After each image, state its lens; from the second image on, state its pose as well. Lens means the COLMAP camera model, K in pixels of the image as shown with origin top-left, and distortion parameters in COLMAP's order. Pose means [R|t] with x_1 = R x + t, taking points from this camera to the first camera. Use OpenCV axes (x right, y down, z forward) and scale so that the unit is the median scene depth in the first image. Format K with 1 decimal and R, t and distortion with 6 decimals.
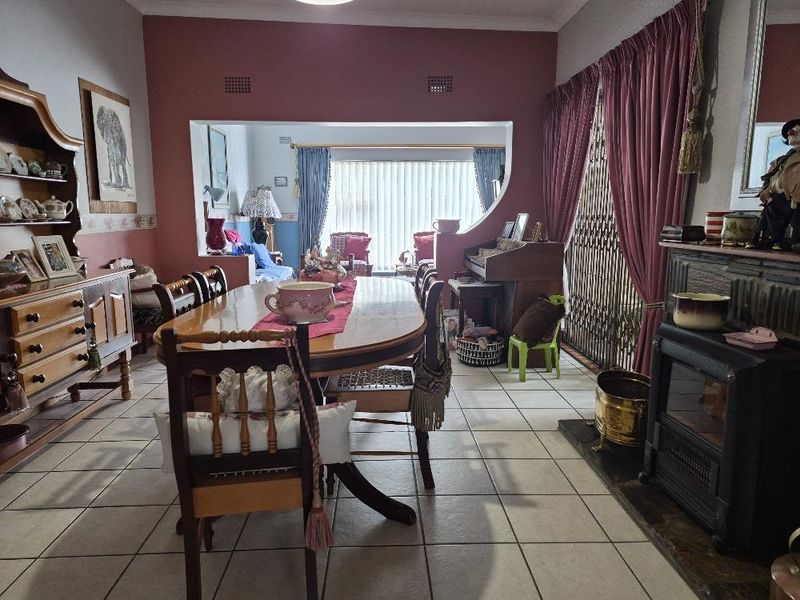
lens RADIAL K [[550.5, 0, 403.4], [0, 550.5, 301.0], [0, 0, 1]] dist [0.097542, -0.140336]
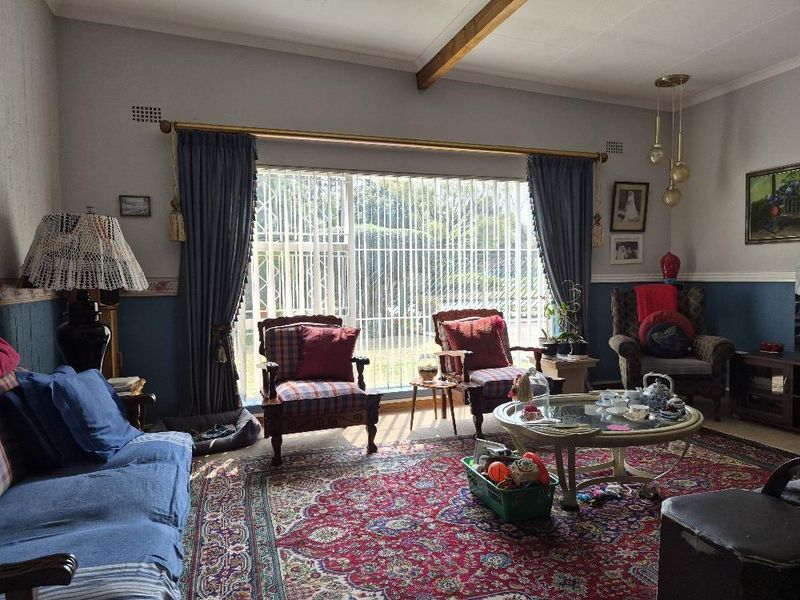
lens RADIAL K [[550.5, 0, 403.4], [0, 550.5, 301.0], [0, 0, 1]] dist [0.097542, -0.140336]
pose [[0.956417, -0.026973, 0.290755, -0.154388], [0.062409, 0.991599, -0.113299, -0.083220], [-0.285256, 0.126507, 0.950066, 0.555958]]
